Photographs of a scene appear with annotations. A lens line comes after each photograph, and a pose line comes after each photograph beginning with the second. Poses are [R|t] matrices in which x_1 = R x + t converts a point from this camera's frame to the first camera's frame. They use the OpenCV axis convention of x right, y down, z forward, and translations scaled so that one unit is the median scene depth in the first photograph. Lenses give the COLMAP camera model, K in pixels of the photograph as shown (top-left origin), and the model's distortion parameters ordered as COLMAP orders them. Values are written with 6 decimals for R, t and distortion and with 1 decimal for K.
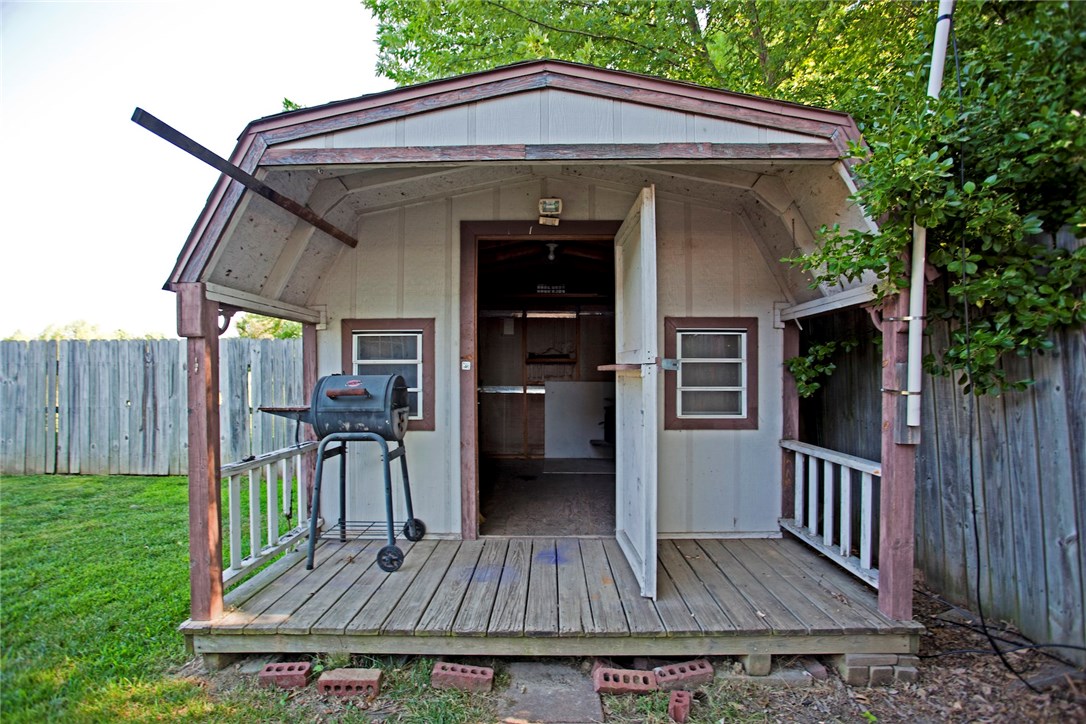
lens RADIAL K [[539.4, 0, 549.1], [0, 539.4, 363.1], [0, 0, 1]] dist [-0.057262, 0.021775]
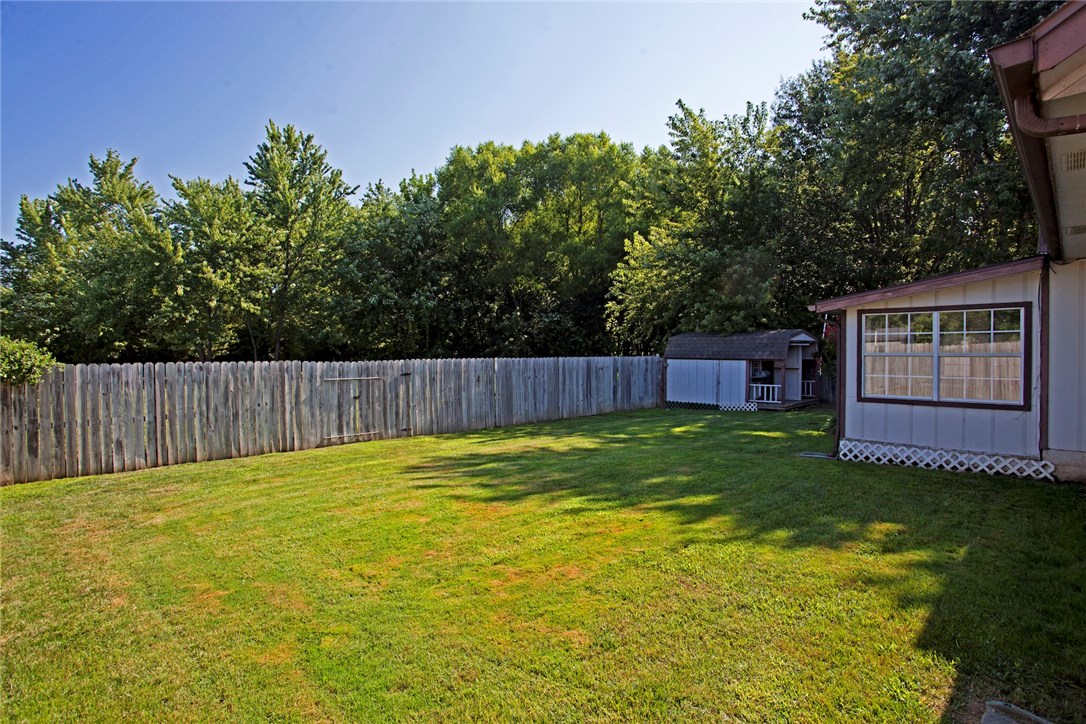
lens RADIAL K [[539.4, 0, 542.3], [0, 539.4, 361.6], [0, 0, 1]] dist [-0.057262, 0.021775]
pose [[0.680091, -0.010209, 0.733057, -5.474478], [-0.003618, 0.999844, 0.017281, -0.139757], [-0.733119, -0.014405, 0.679948, -0.990047]]
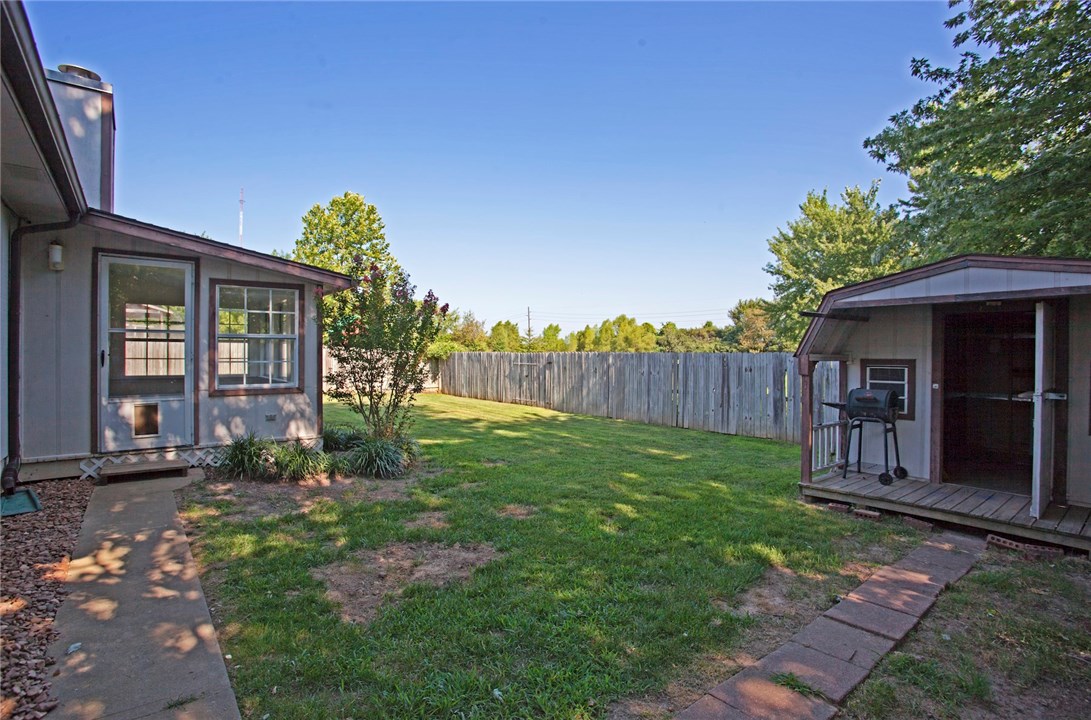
lens RADIAL K [[541.9, 0, 542.6], [0, 541.9, 361.3], [0, 0, 1]] dist [-0.057262, 0.021775]
pose [[0.647539, 0.017691, -0.761827, 0.337573], [0.000704, 0.999716, 0.023814, -0.120805], [0.762032, -0.015957, 0.647343, -1.133750]]
